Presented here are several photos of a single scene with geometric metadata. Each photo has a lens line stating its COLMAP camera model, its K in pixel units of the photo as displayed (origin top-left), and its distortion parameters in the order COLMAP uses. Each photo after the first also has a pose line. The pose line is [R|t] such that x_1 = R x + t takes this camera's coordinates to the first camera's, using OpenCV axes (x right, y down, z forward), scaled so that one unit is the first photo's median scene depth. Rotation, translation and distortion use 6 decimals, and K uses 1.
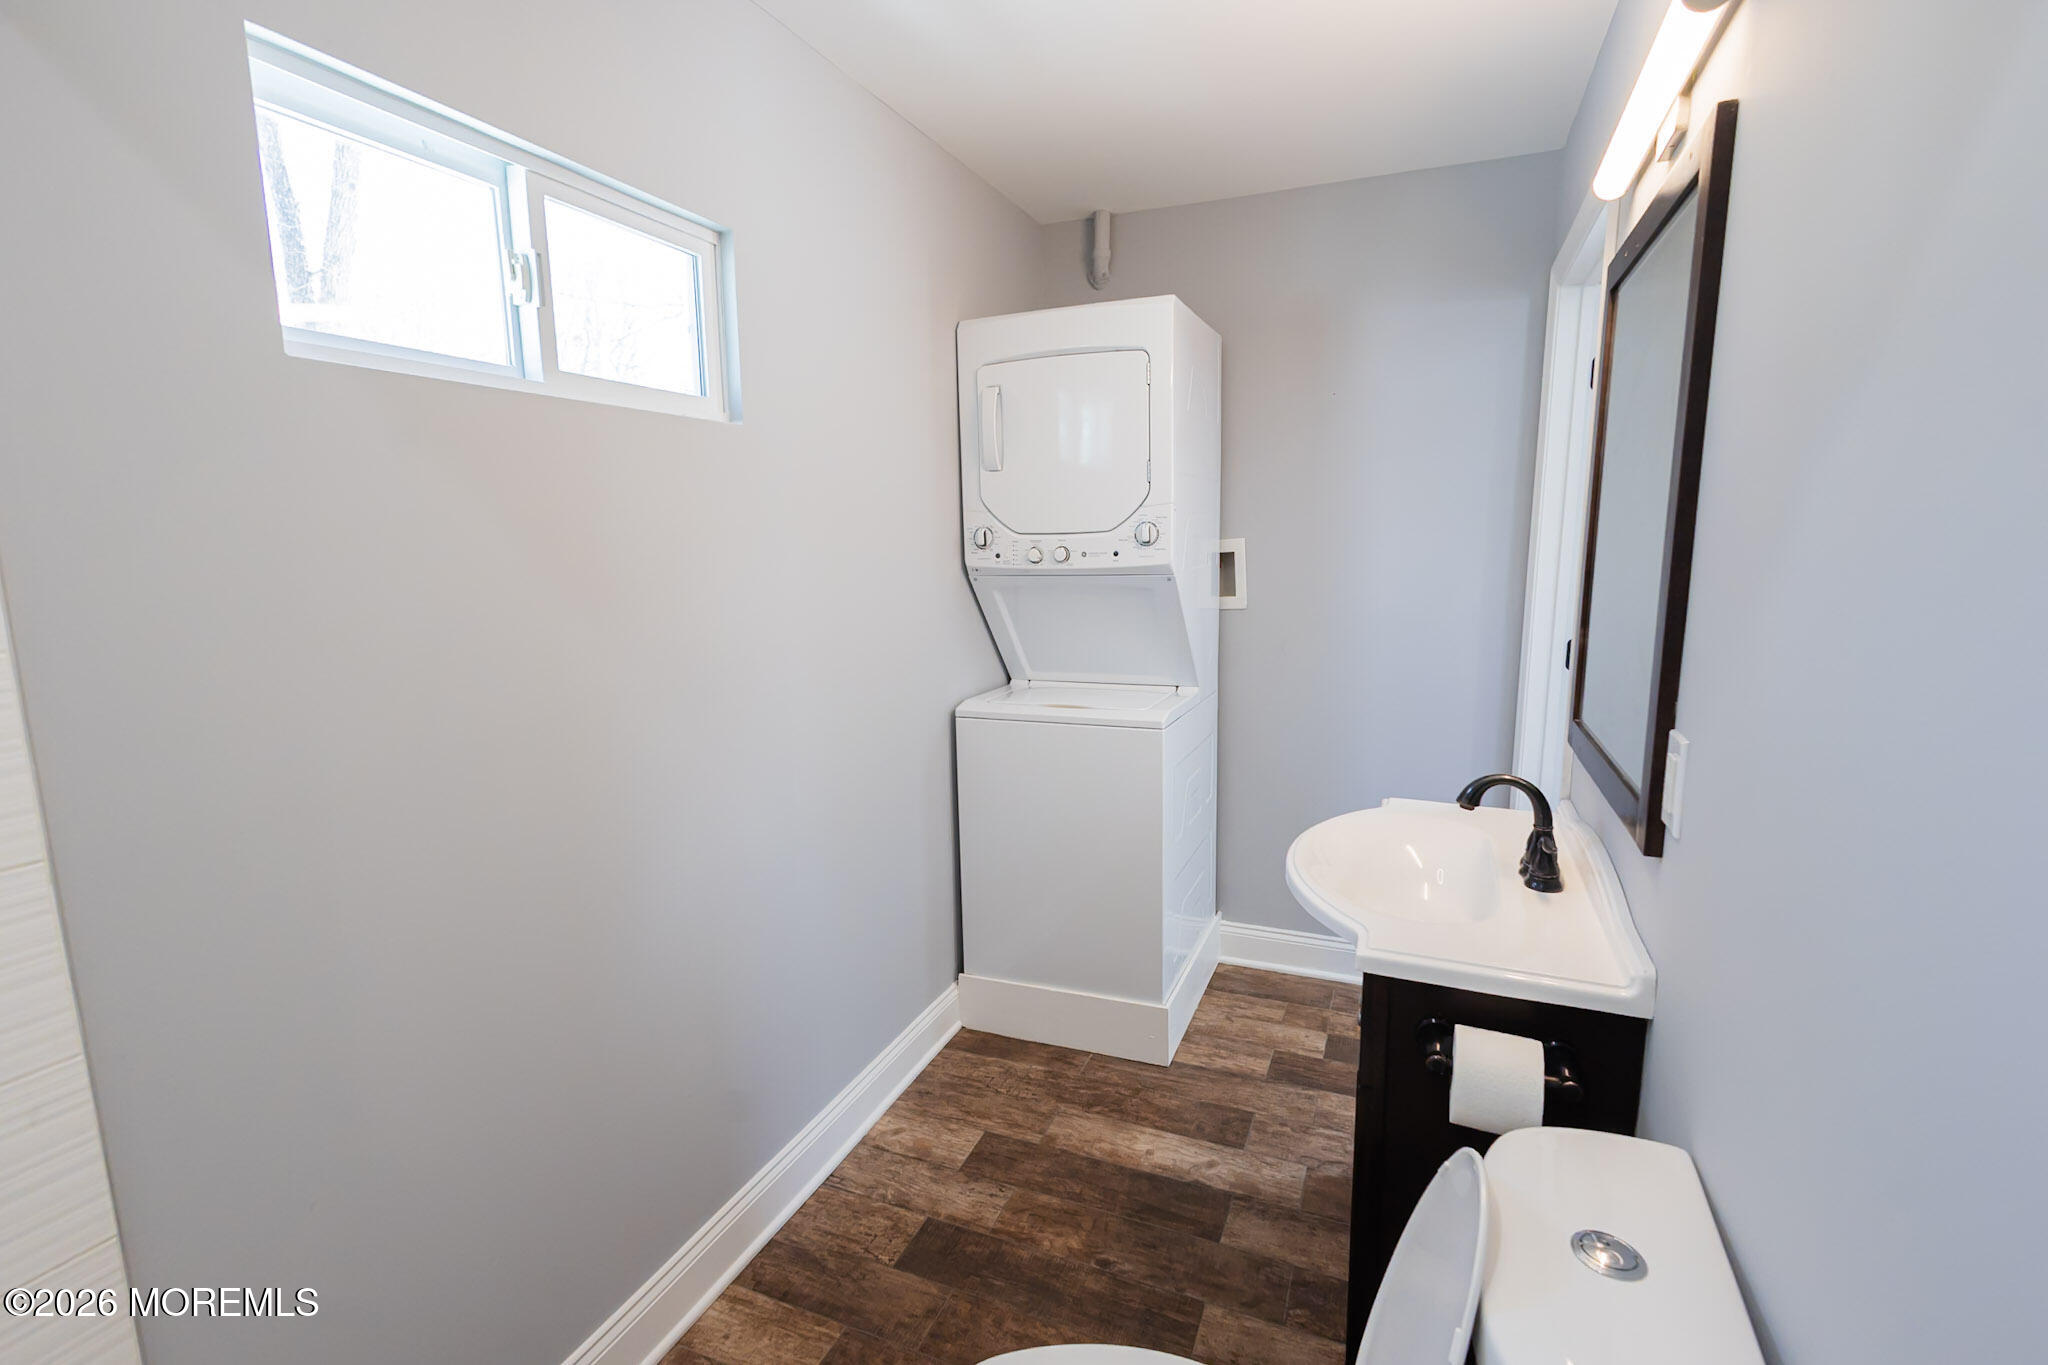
lens RADIAL K [[941.1, 0, 1025.3], [0, 941.1, 680.7], [0, 0, 1]] dist [0.018328, -0.009830]
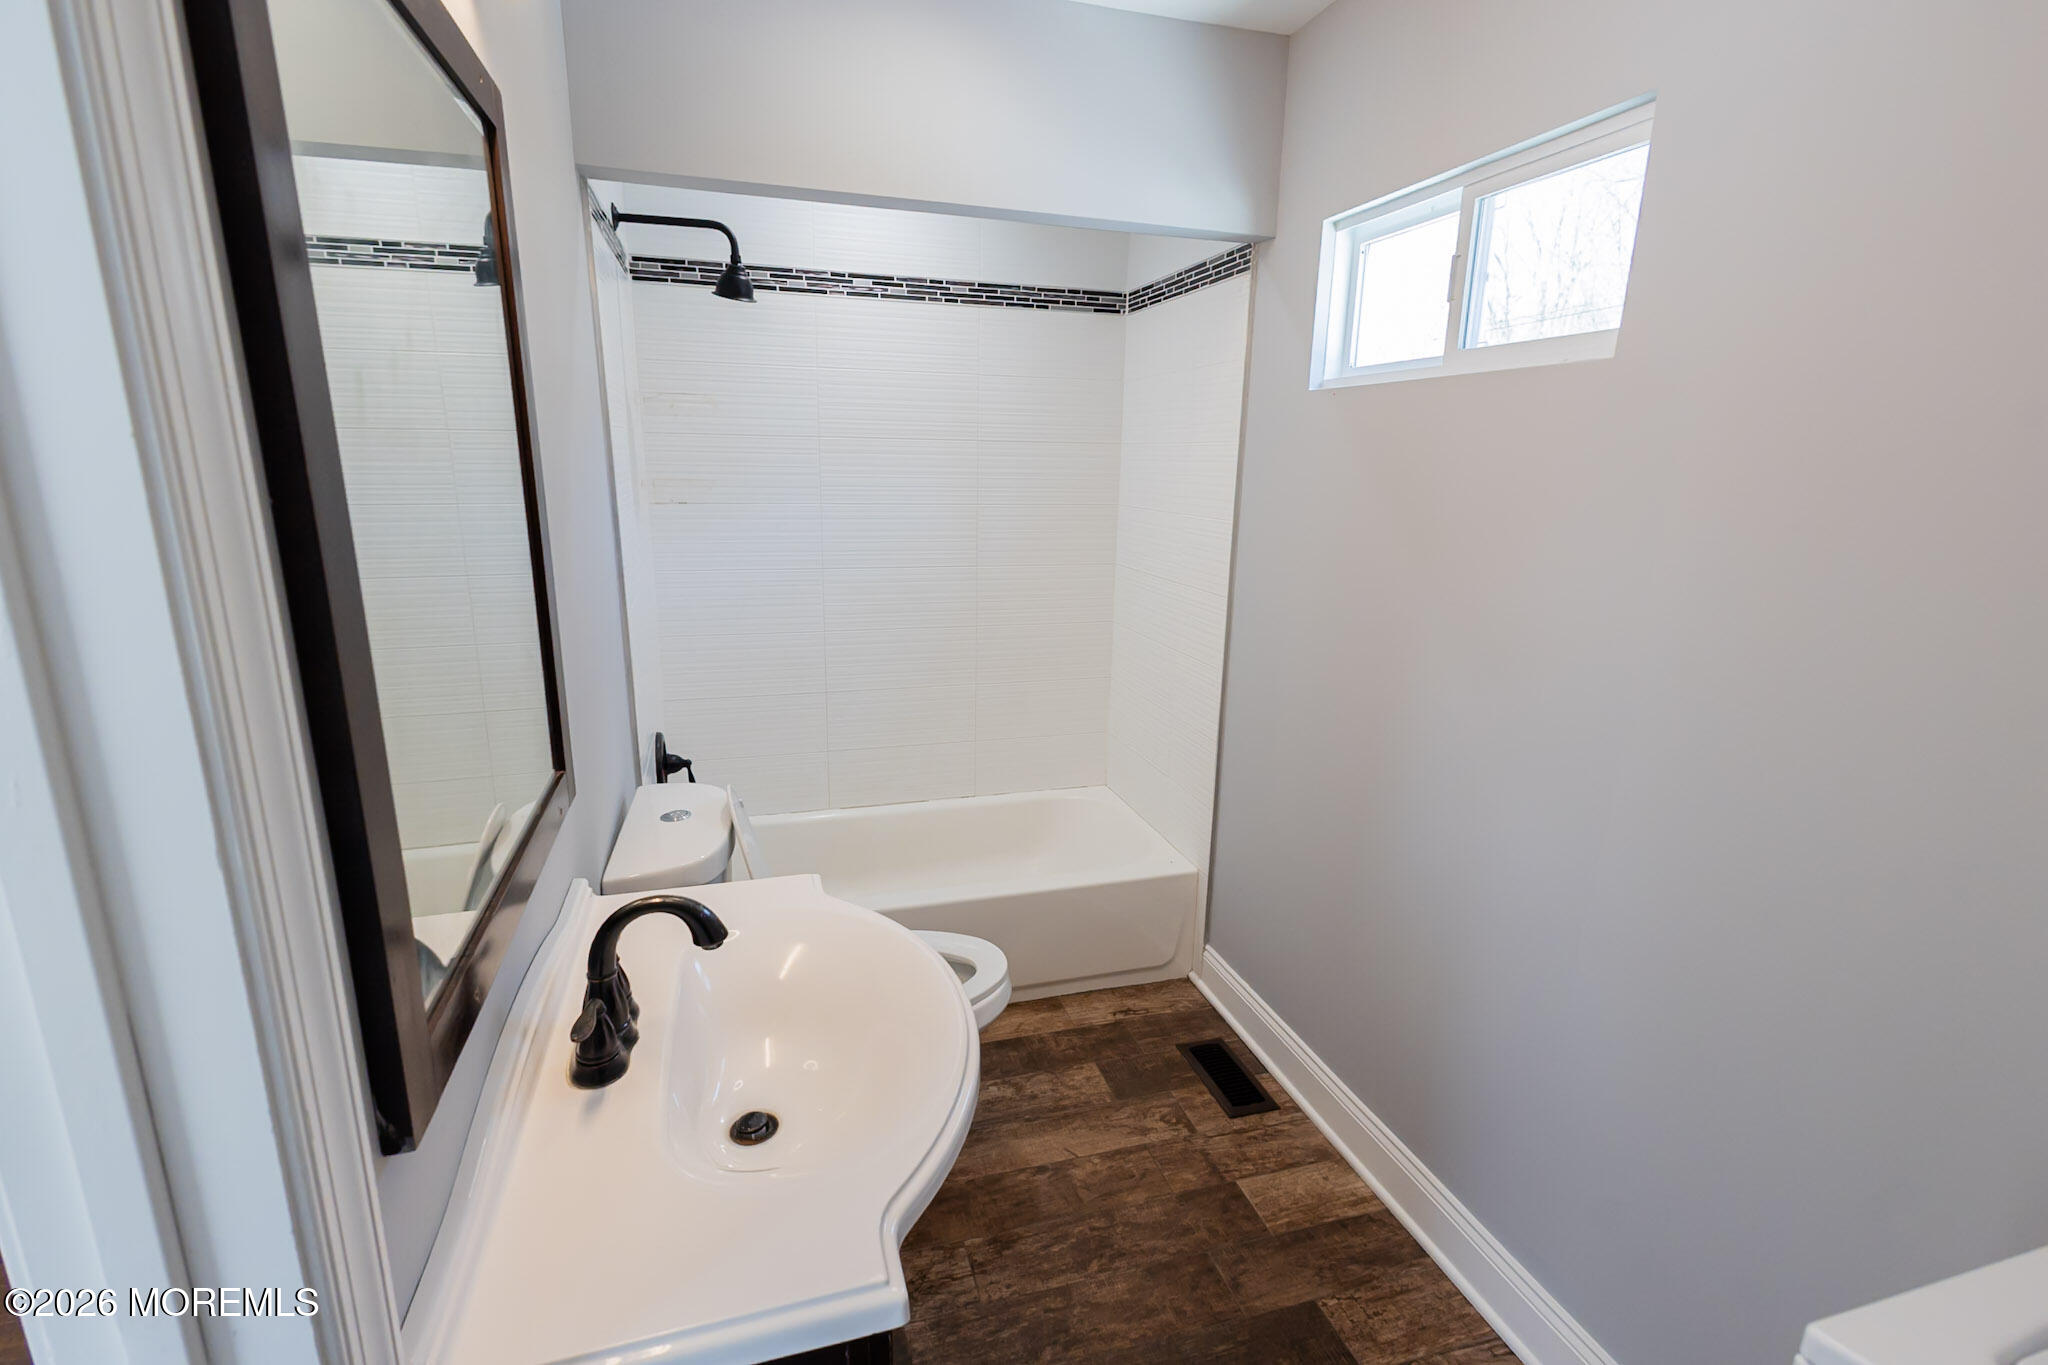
lens RADIAL K [[941.1, 0, 1025.3], [0, 941.1, 680.7], [0, 0, 1]] dist [0.018328, -0.009830]
pose [[-0.769455, 0.150092, -0.620815, 0.609029], [-0.102592, 0.930331, 0.352077, -0.259558], [0.630408, 0.334598, -0.700450, 1.379628]]
